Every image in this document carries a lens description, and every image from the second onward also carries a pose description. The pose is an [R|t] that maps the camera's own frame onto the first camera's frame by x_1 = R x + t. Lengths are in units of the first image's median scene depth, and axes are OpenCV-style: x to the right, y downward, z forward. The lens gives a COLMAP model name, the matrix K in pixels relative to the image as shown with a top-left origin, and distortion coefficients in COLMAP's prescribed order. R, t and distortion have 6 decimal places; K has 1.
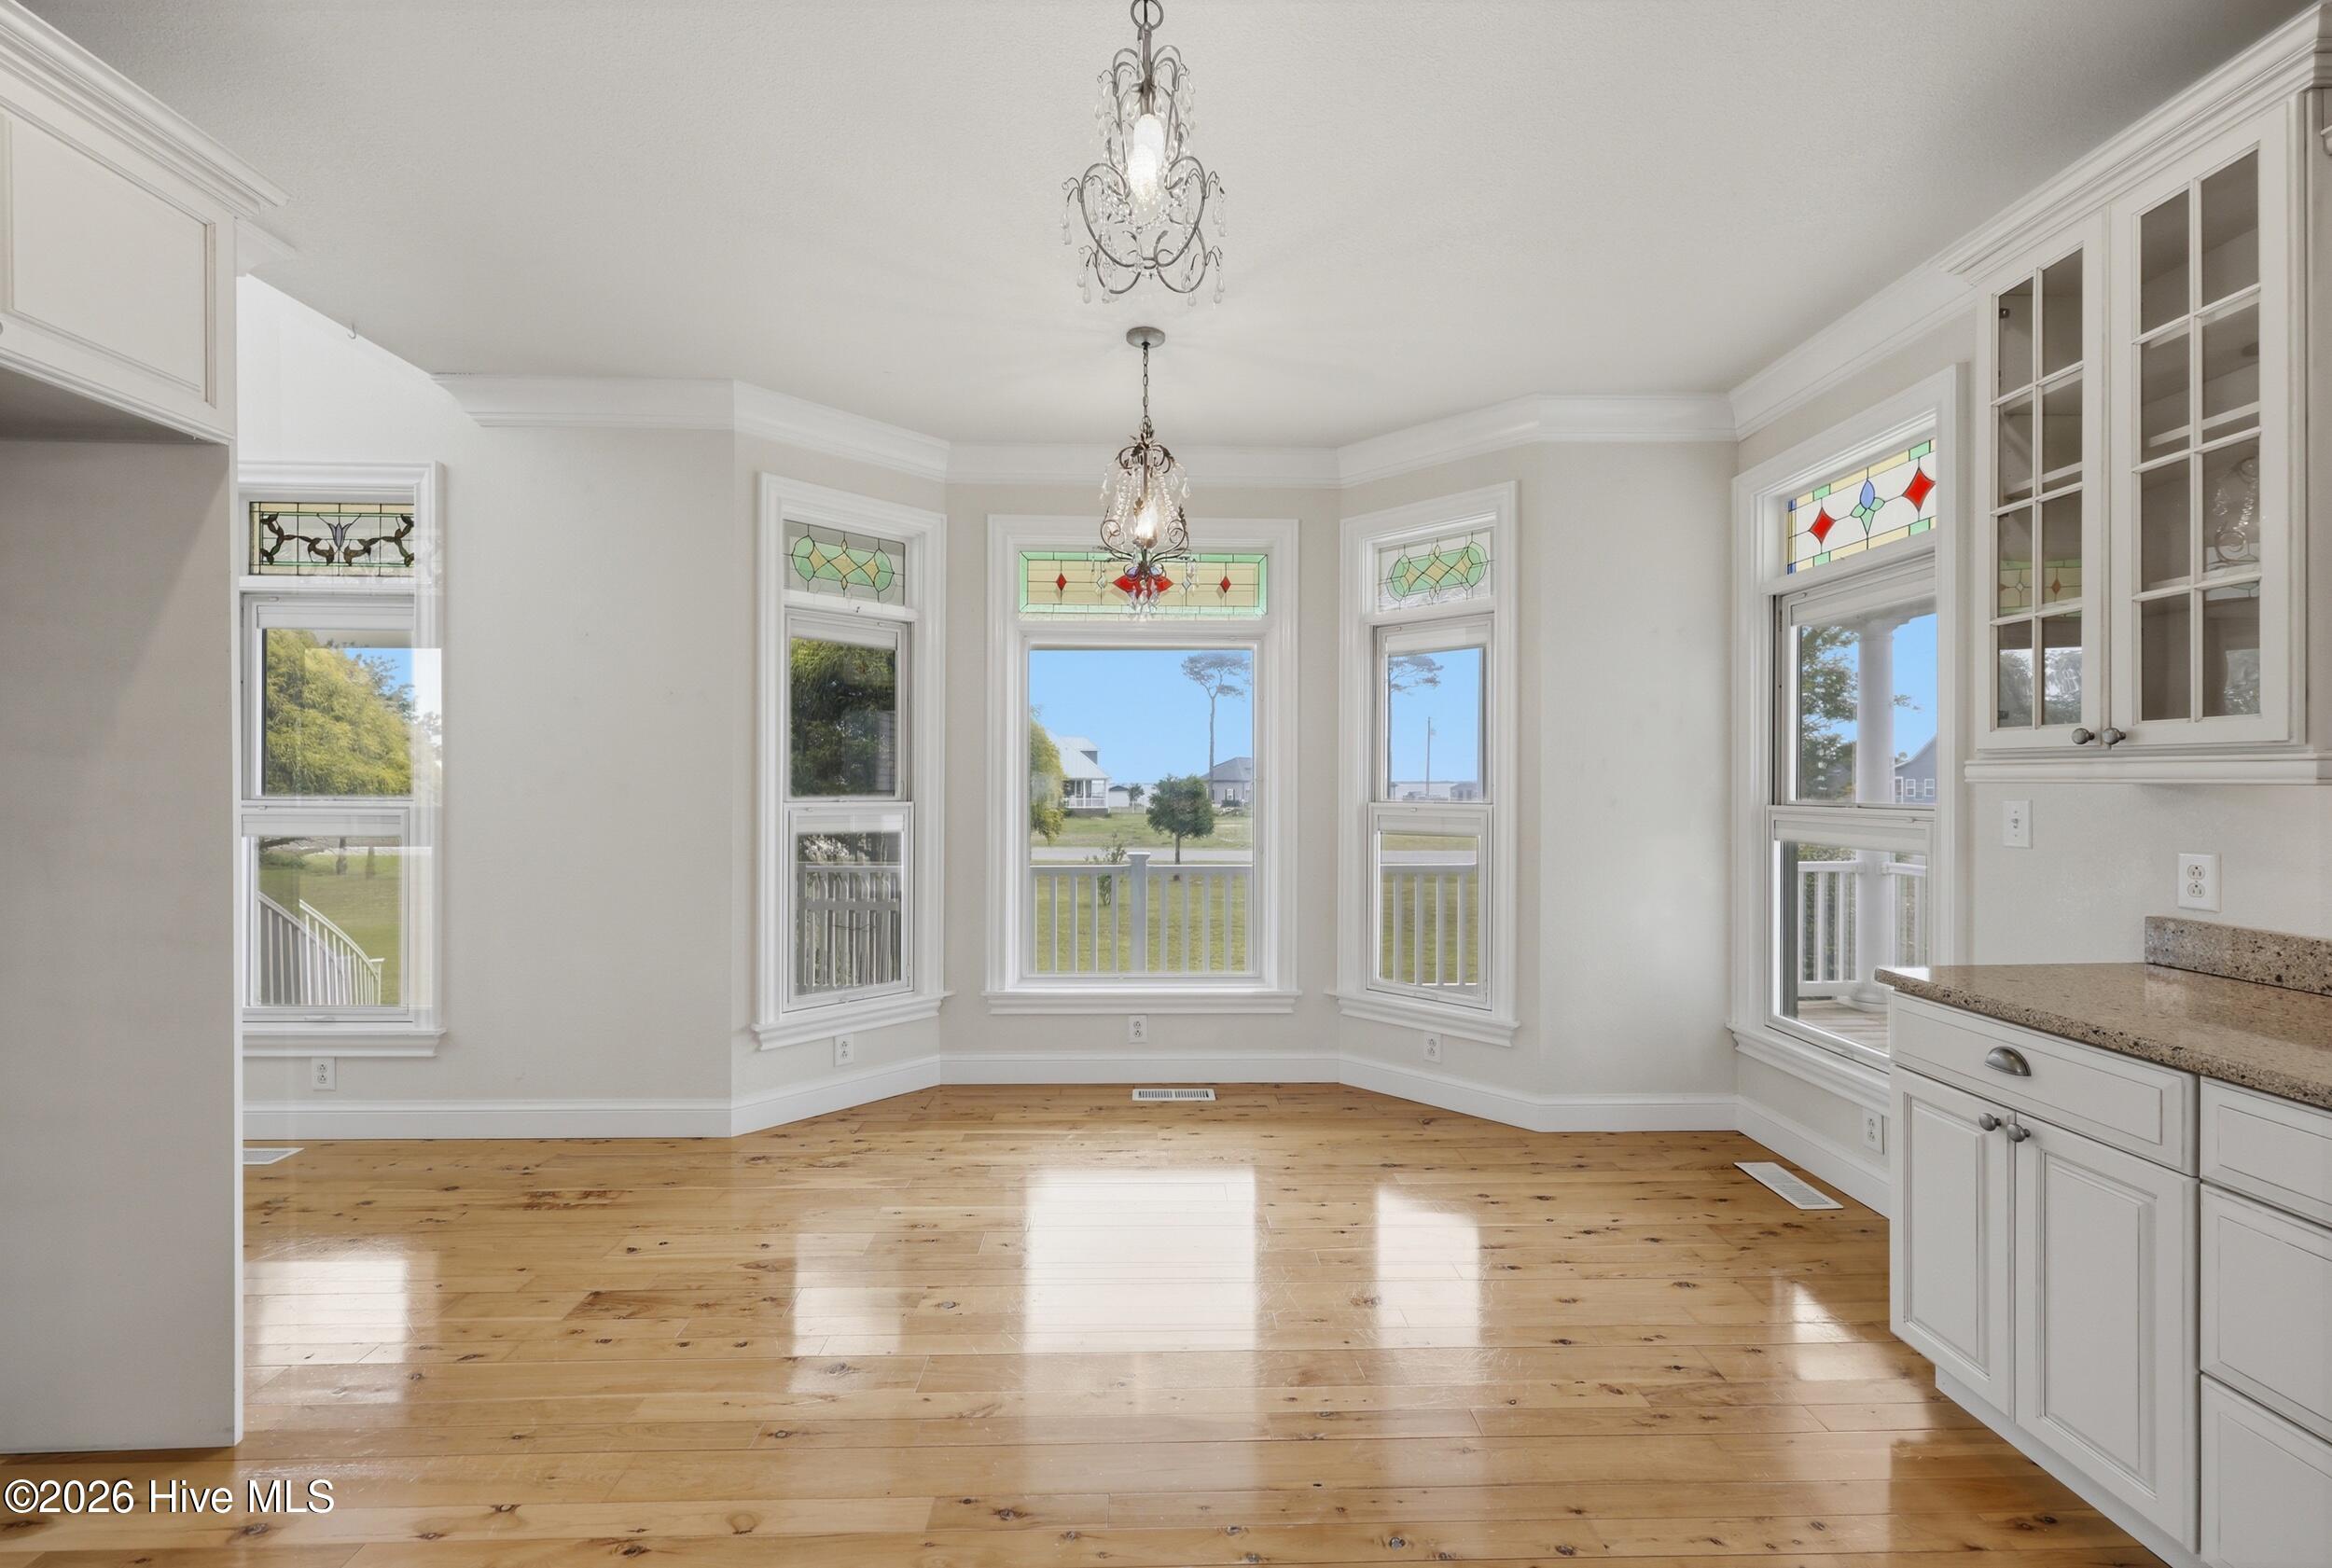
lens RADIAL K [[959.7, 0, 1166.0], [0, 959.7, 784.0], [0, 0, 1]] dist [0.003014, 0.000430]
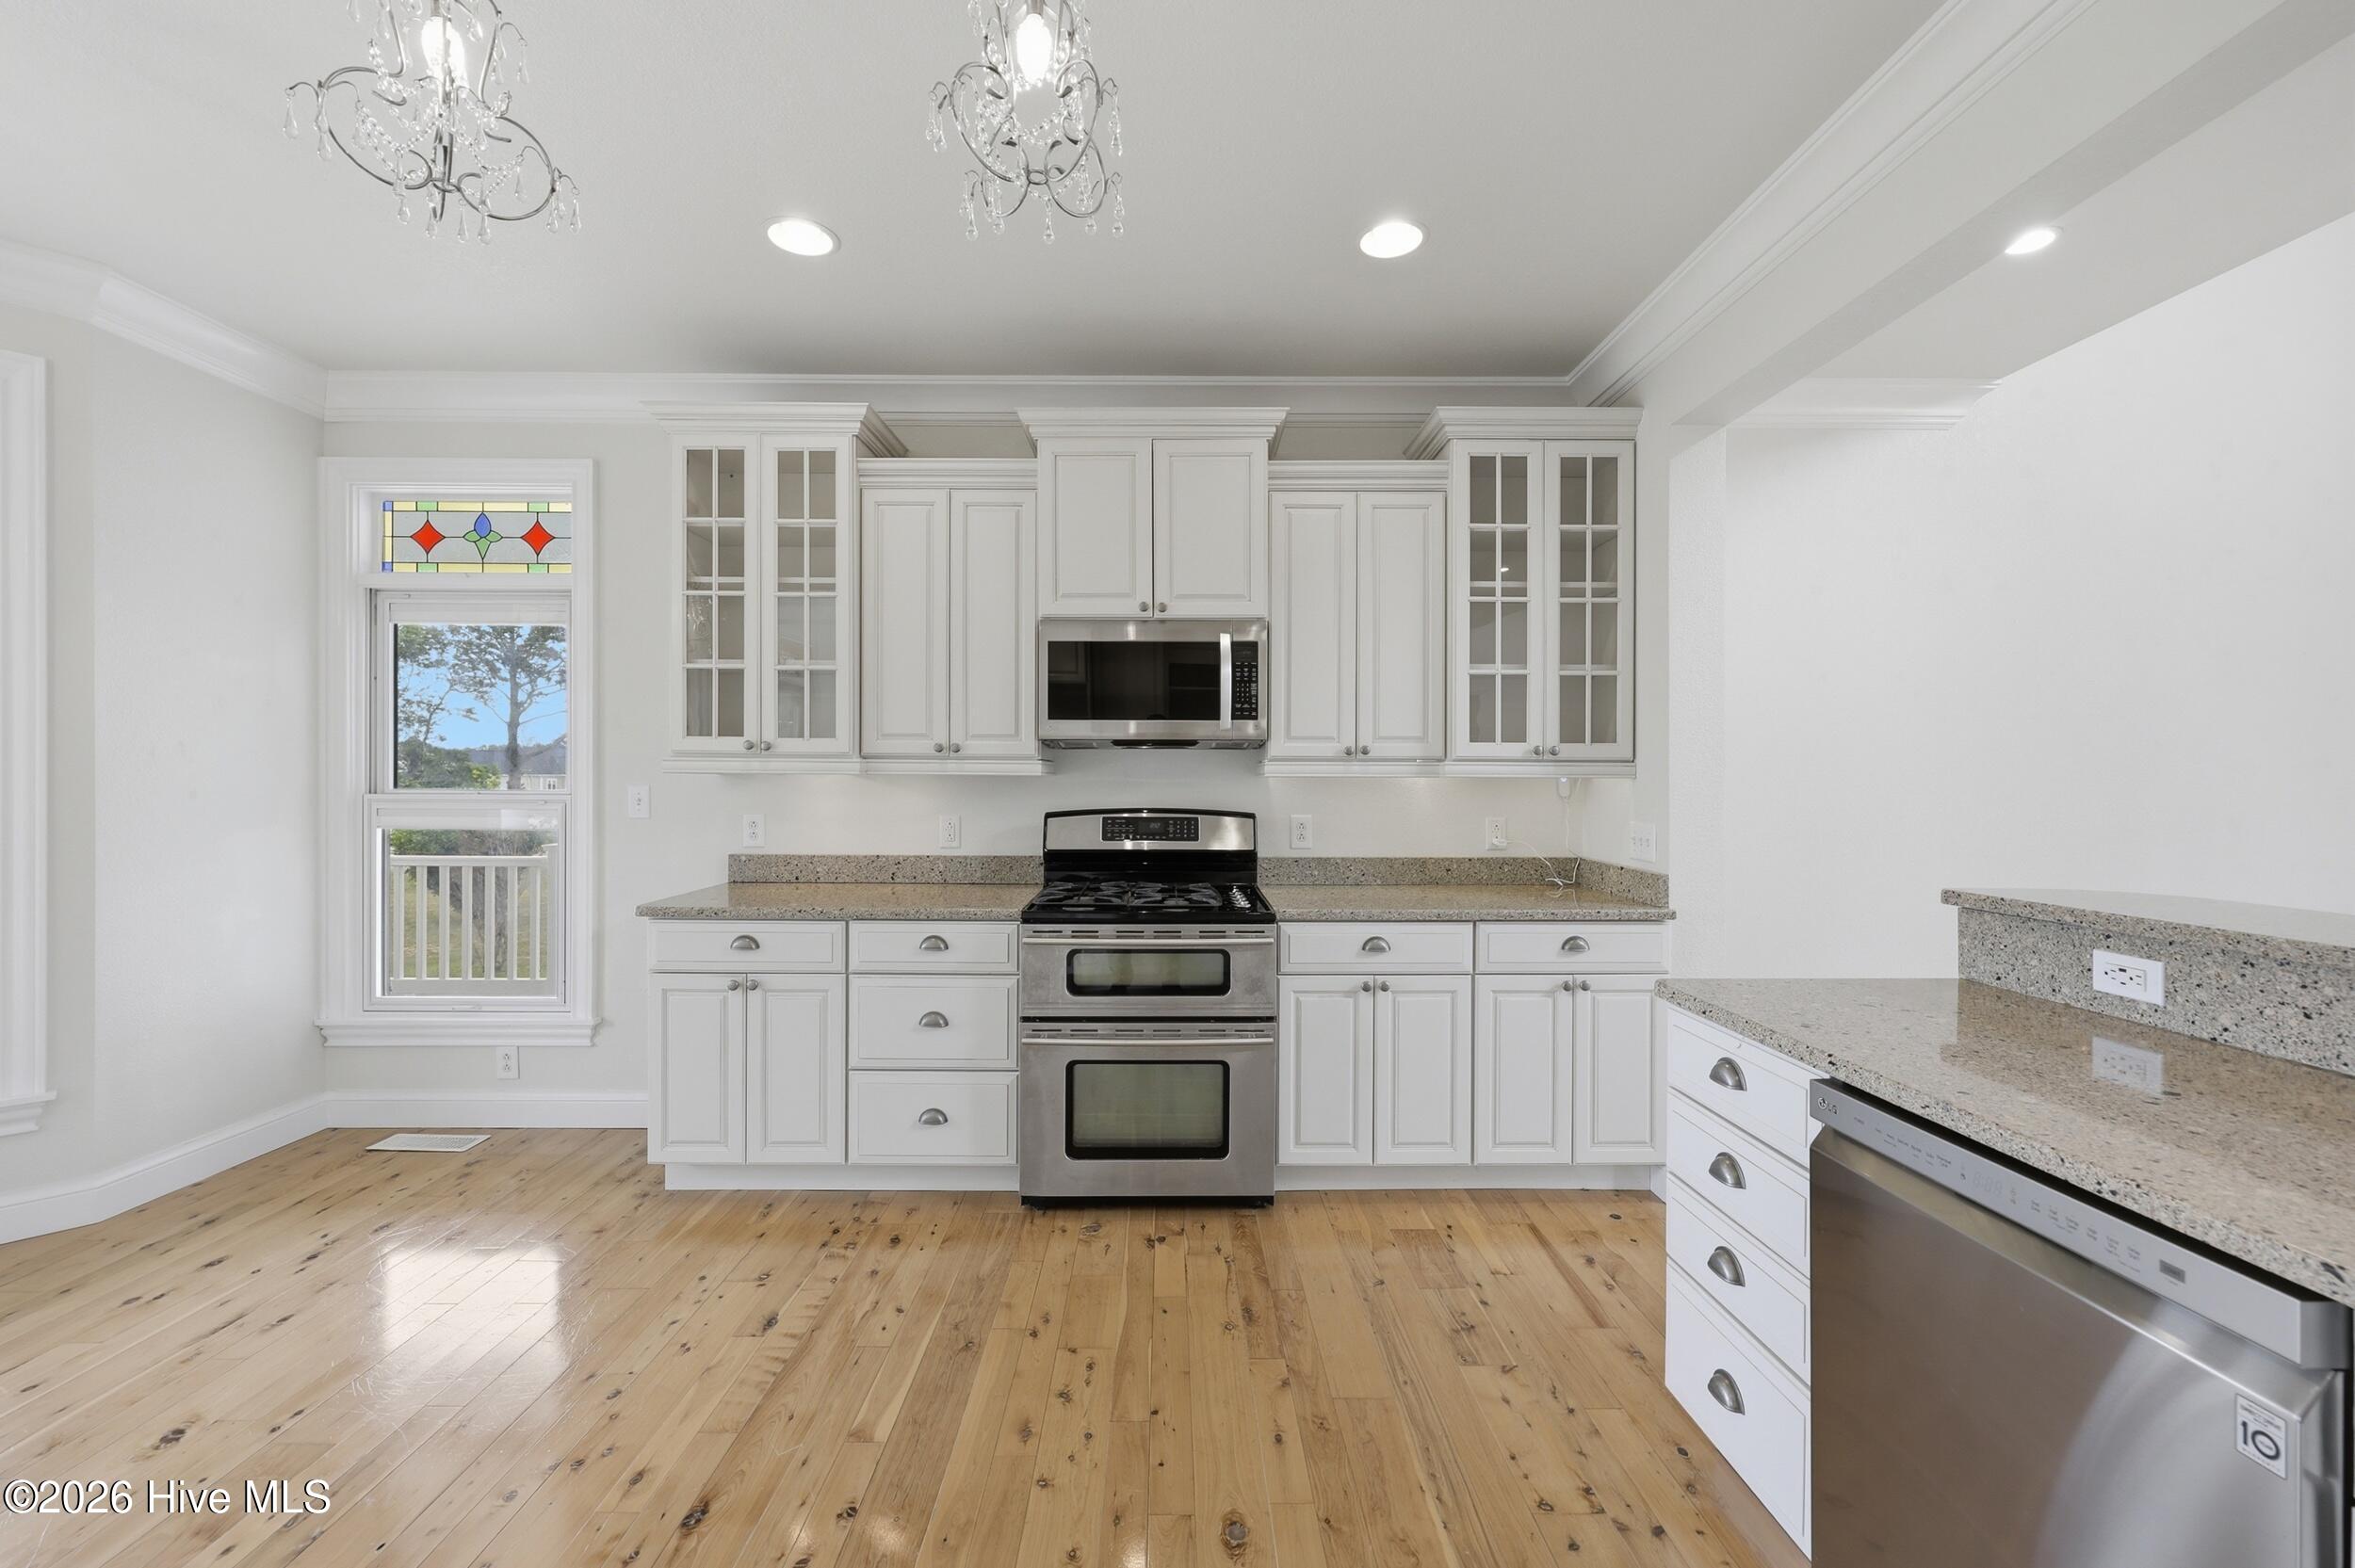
lens RADIAL K [[955.2, 0, 1174.3], [0, 955.2, 784.5], [0, 0, 1]] dist [-0.001309, -0.000196]
pose [[0.015344, -0.004485, 0.999872, -0.463233], [-0.002328, 0.999987, 0.004521, 0.006750], [-0.999880, -0.002397, 0.015334, 0.161038]]
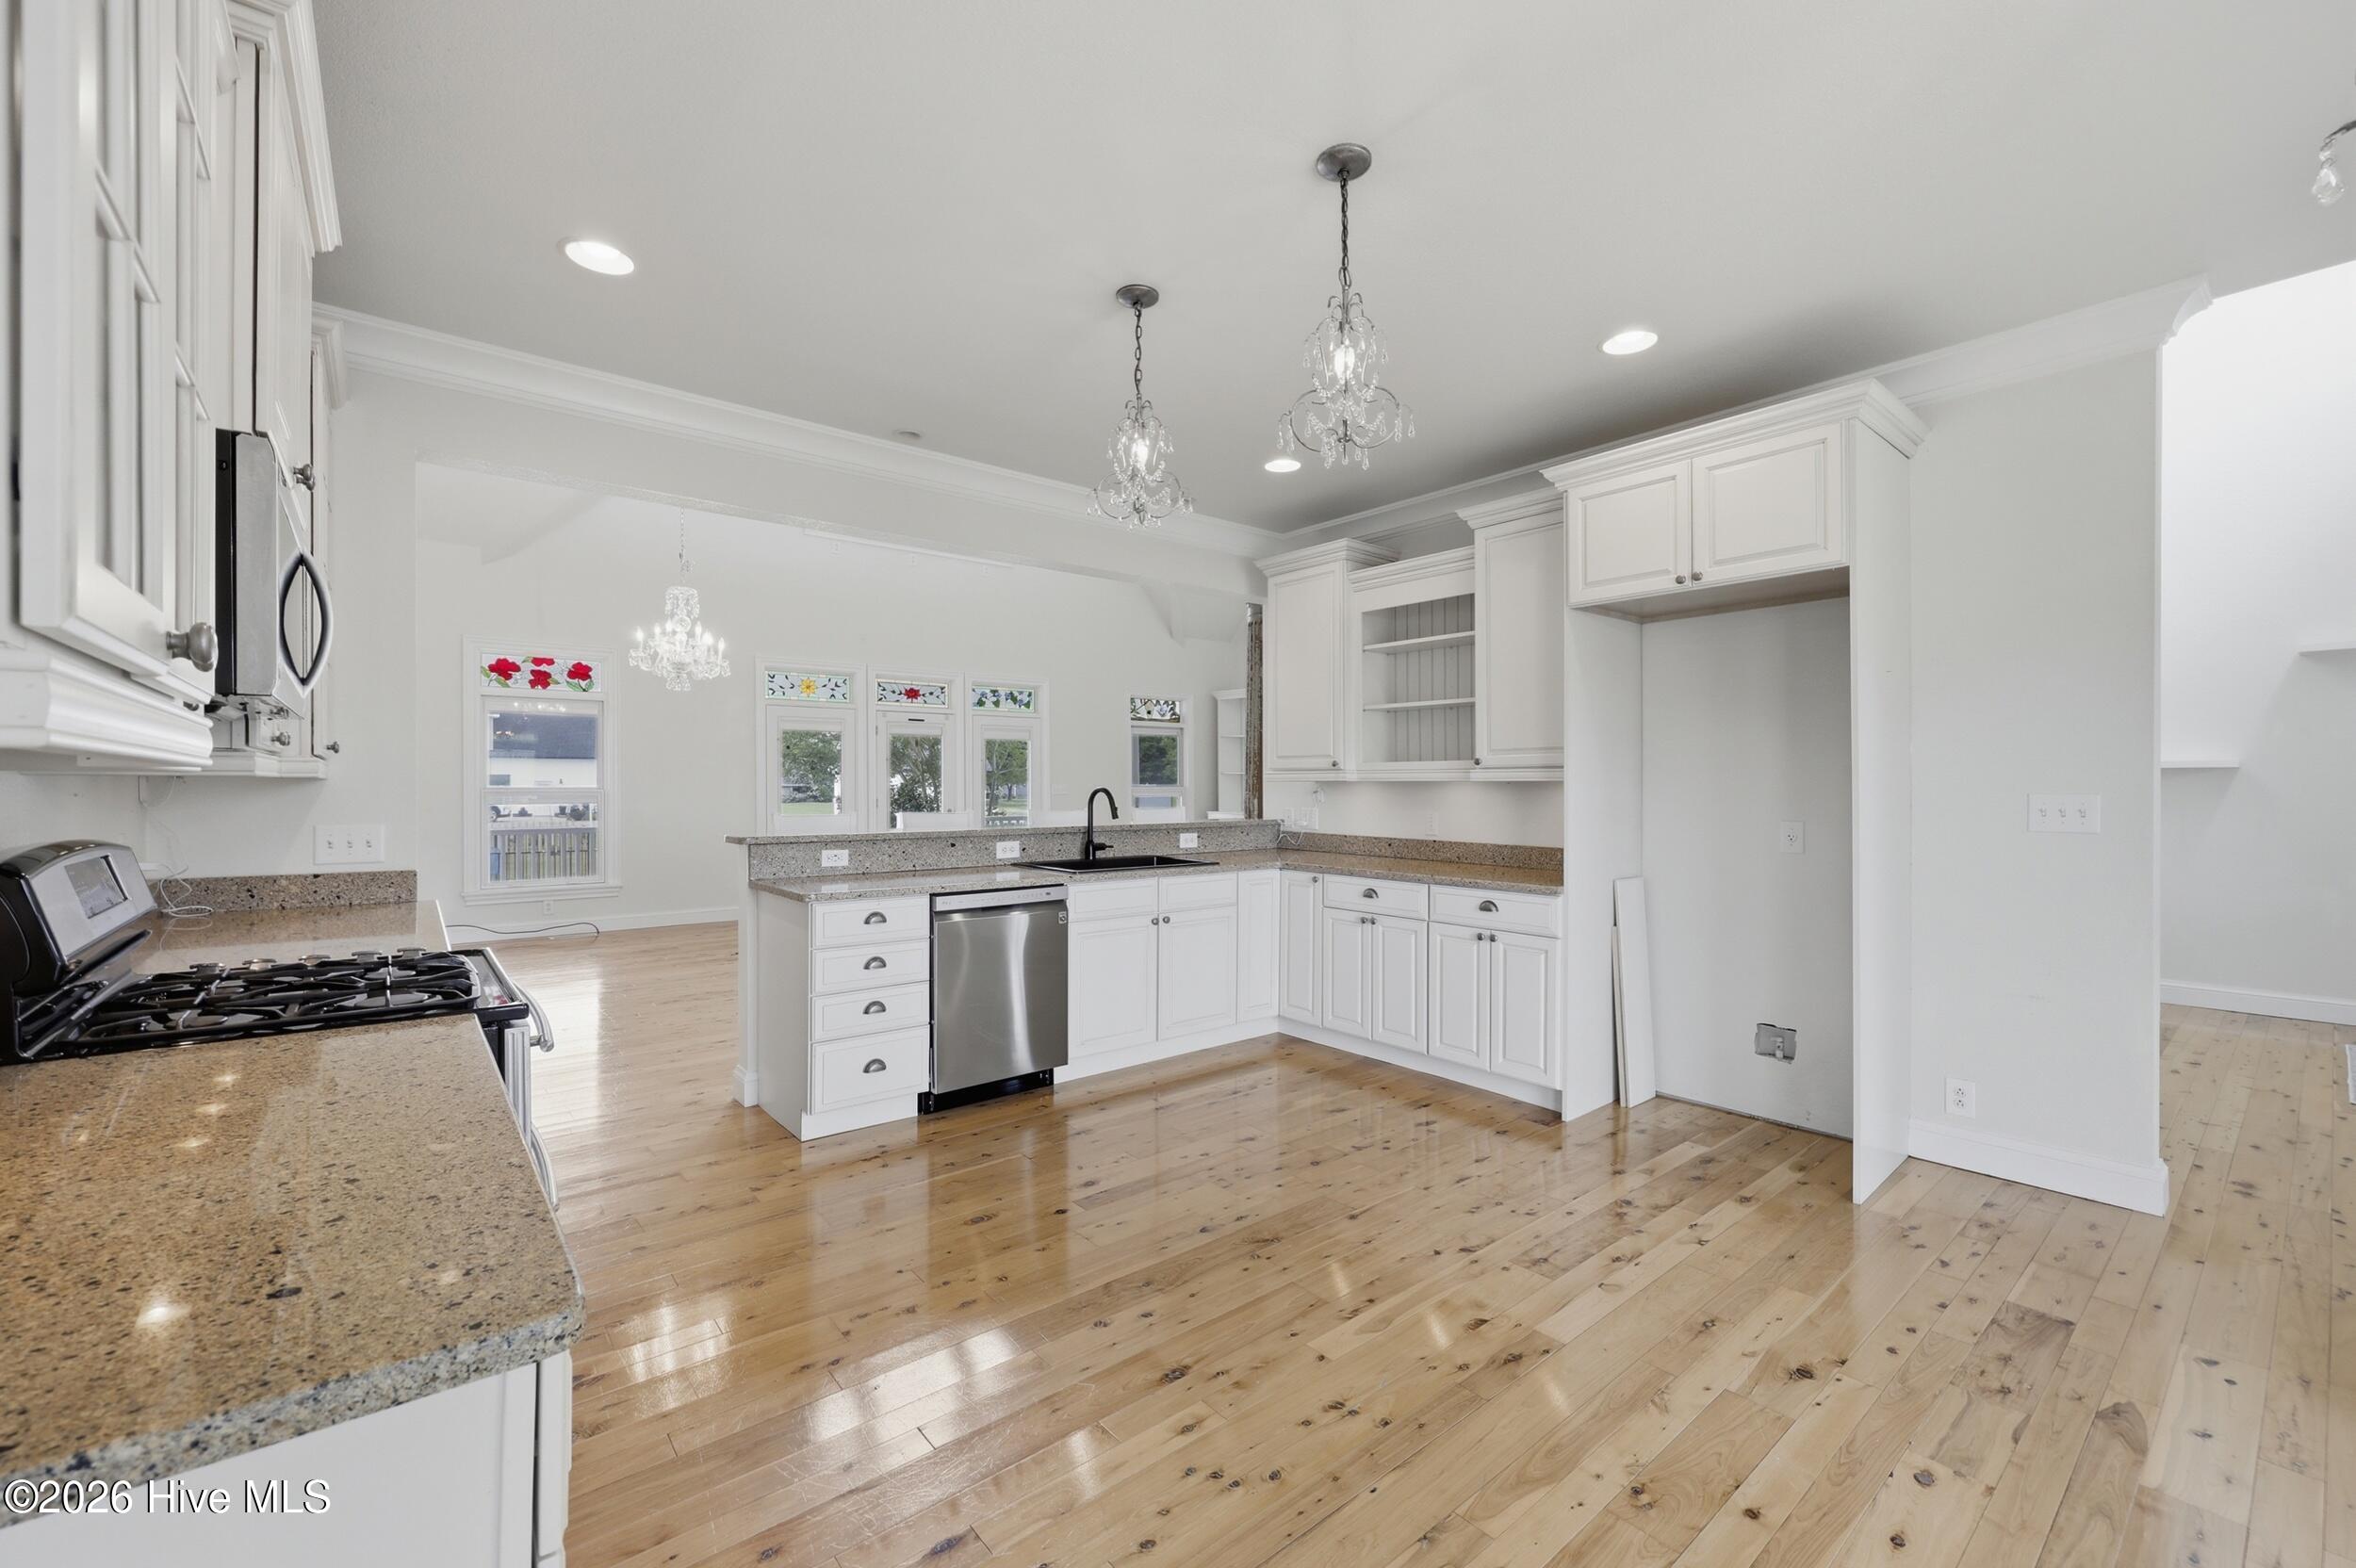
lens RADIAL K [[955.7, 0, 1174.8], [0, 955.7, 784.5], [0, 0, 1]] dist [-0.001309, -0.000196]
pose [[-0.783239, -0.002811, -0.621715, 0.589728], [-0.003719, 0.999993, 0.000165, 0.007290], [0.621710, 0.002442, -0.783244, 1.051383]]
